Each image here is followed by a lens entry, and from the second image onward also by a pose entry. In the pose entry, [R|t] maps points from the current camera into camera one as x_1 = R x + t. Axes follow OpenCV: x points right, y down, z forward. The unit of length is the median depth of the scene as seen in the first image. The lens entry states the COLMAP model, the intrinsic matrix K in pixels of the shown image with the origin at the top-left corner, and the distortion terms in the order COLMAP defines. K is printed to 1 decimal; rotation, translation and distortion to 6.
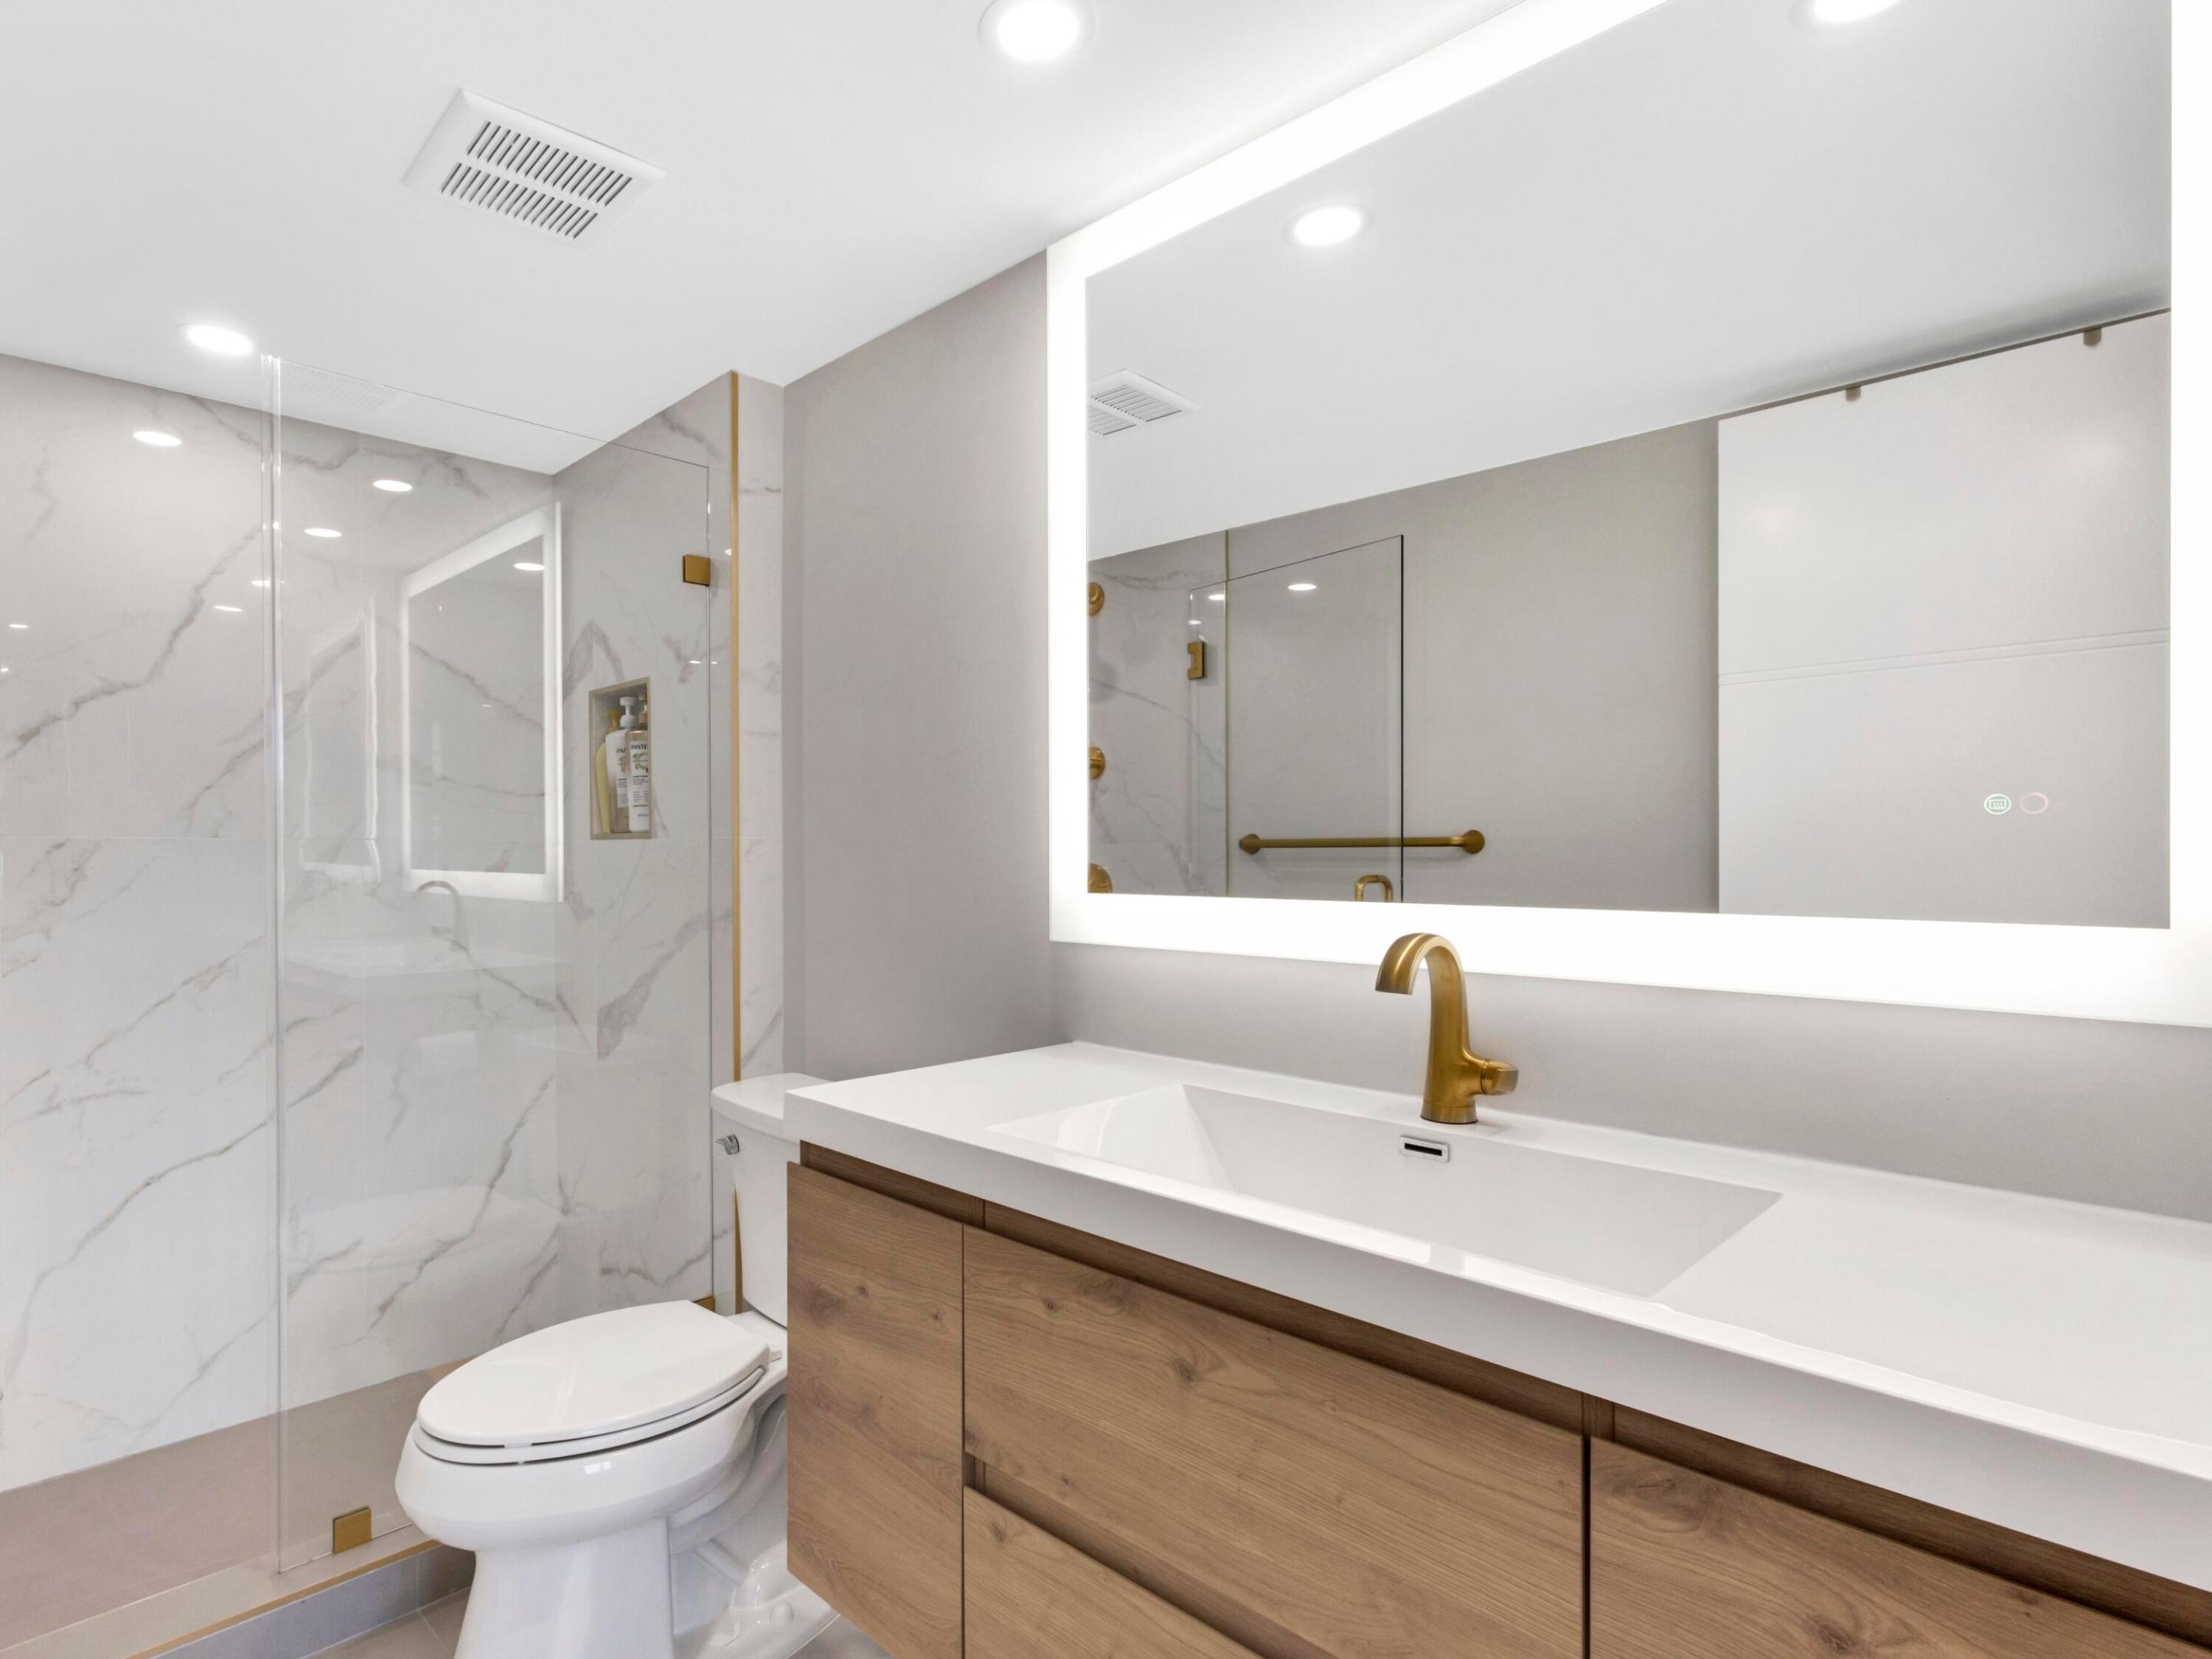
lens RADIAL K [[1157.4, 0, 1055.9], [0, 1157.4, 856.8], [0, 0, 1]] dist [0.010620, -0.003358]
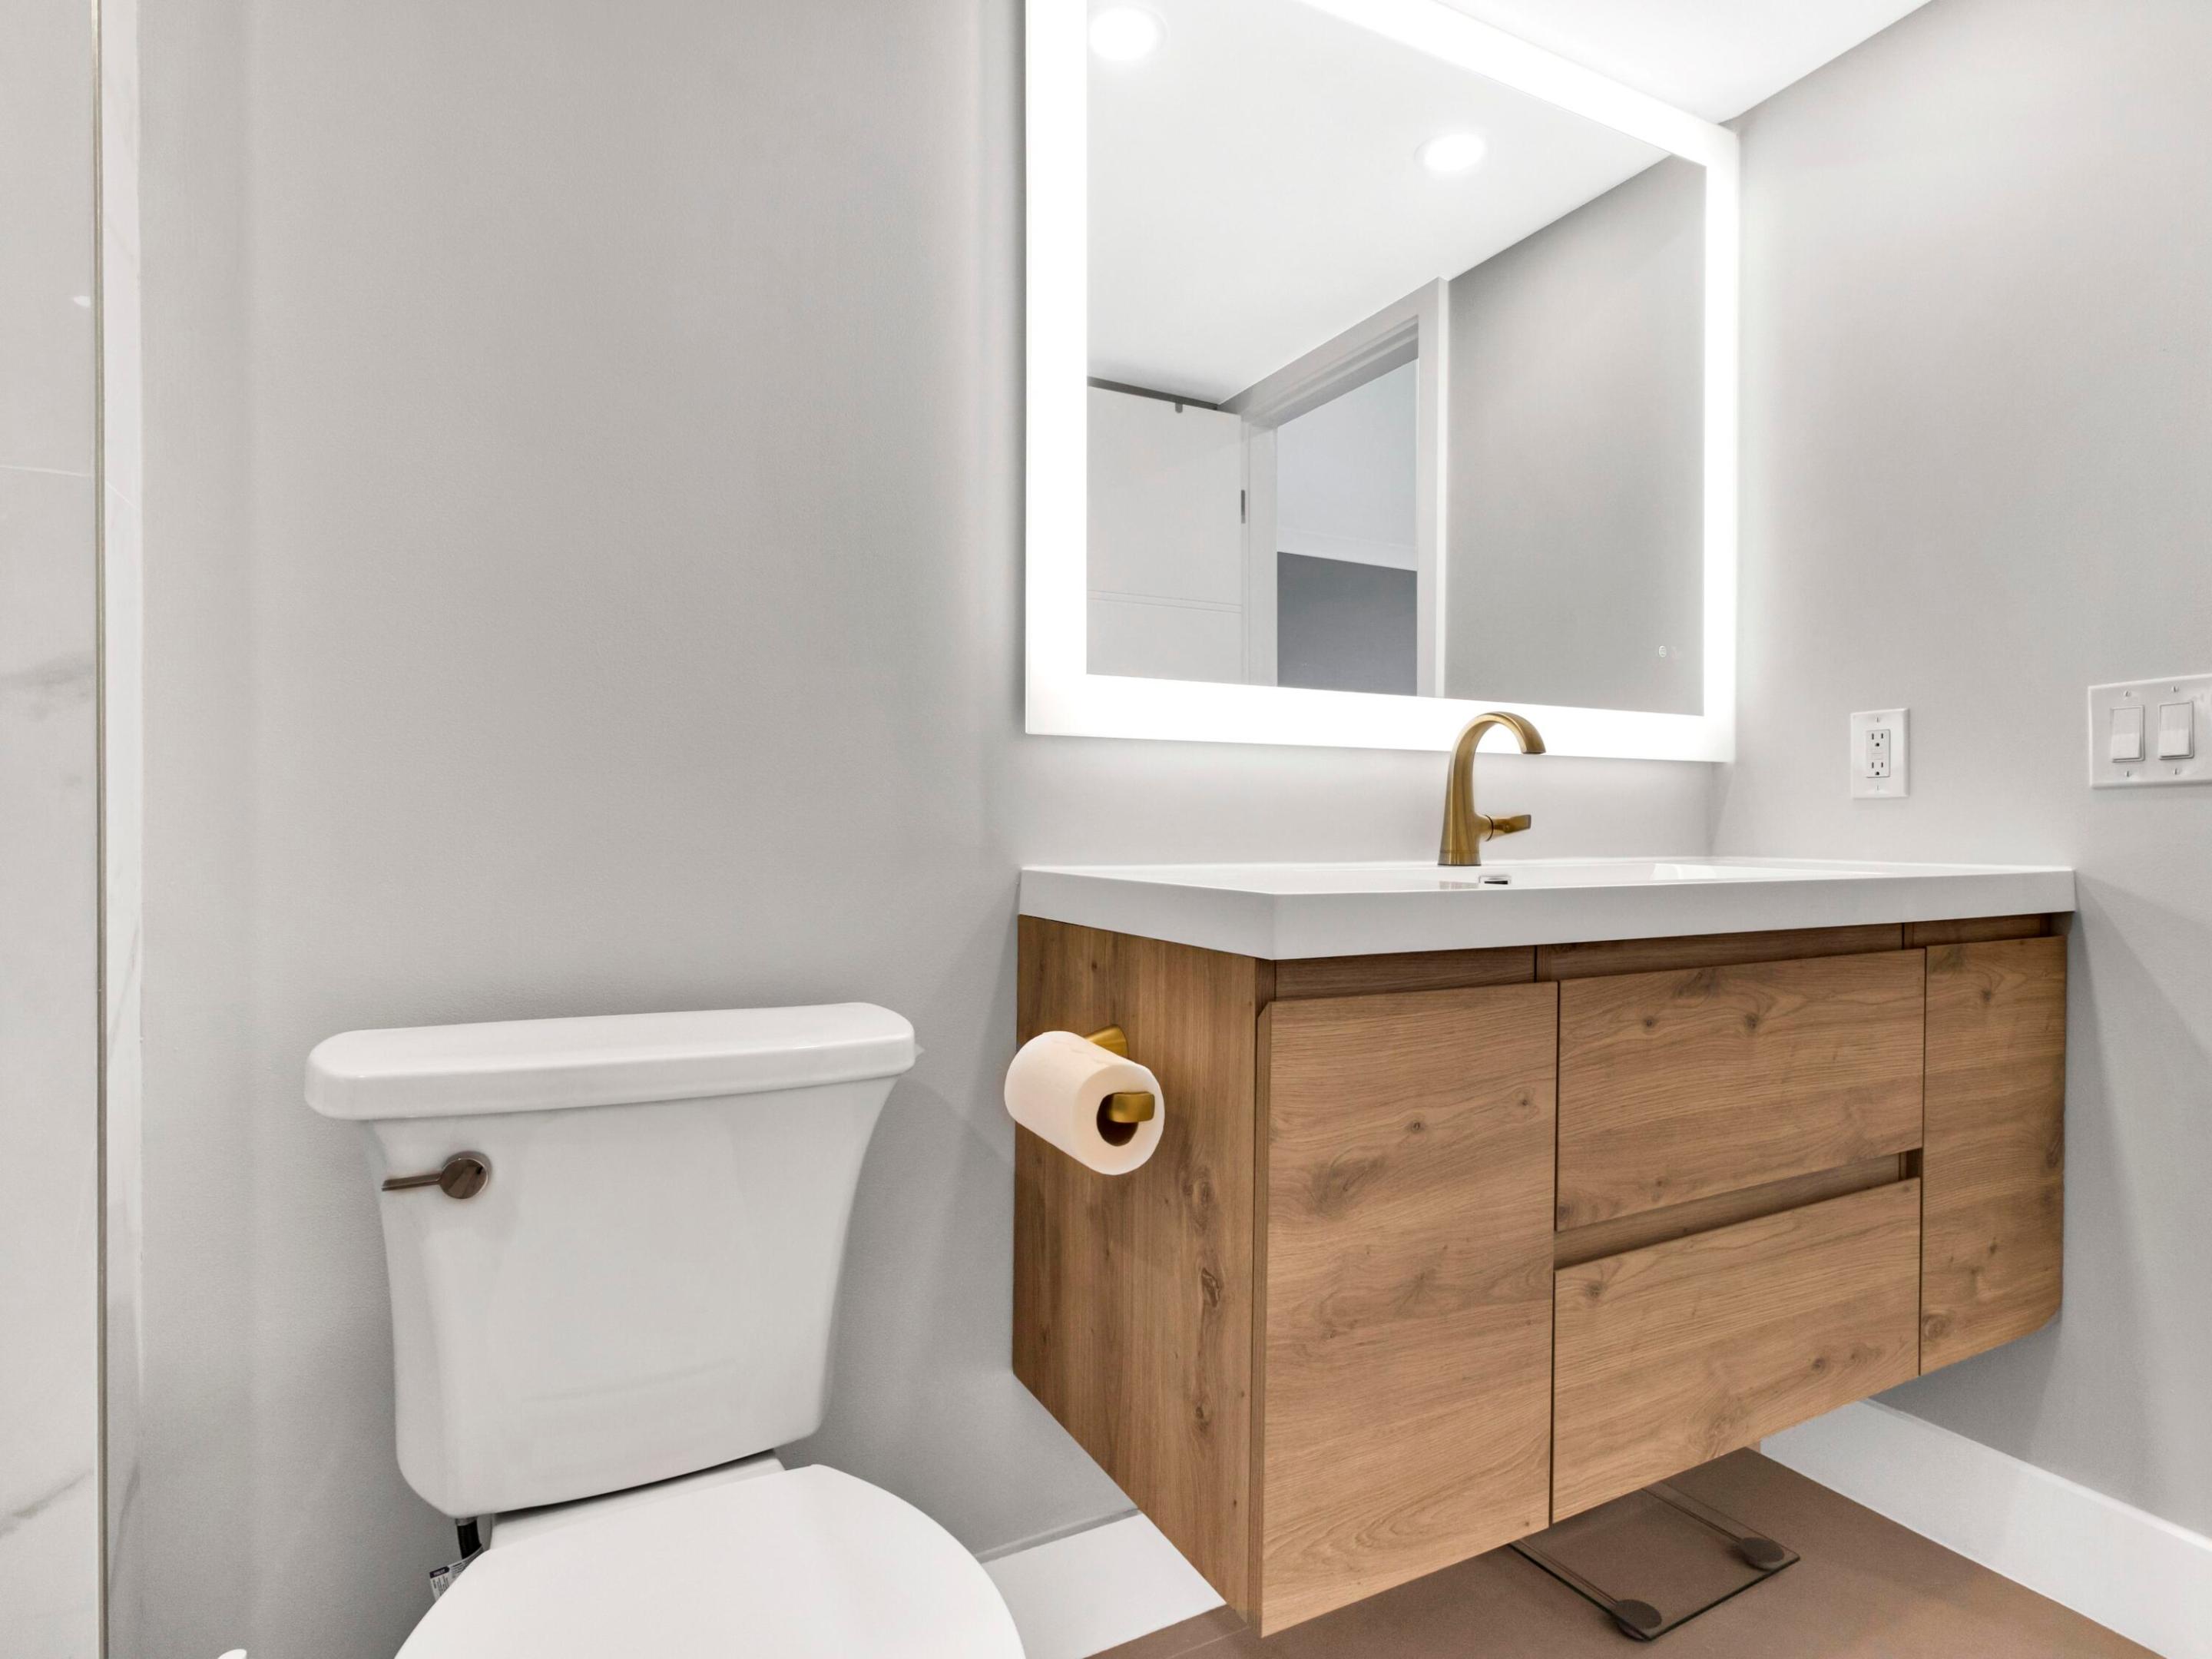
lens RADIAL K [[1157.4, 0, 1169.1], [0, 1157.4, 807.9], [0, 0, 1]] dist [0.010620, -0.003358]
pose [[0.293984, 0.002002, 0.955808, -1.128840], [0.003755, 0.999988, -0.003249, 0.198105], [-0.955803, 0.004544, 0.293972, 1.112245]]
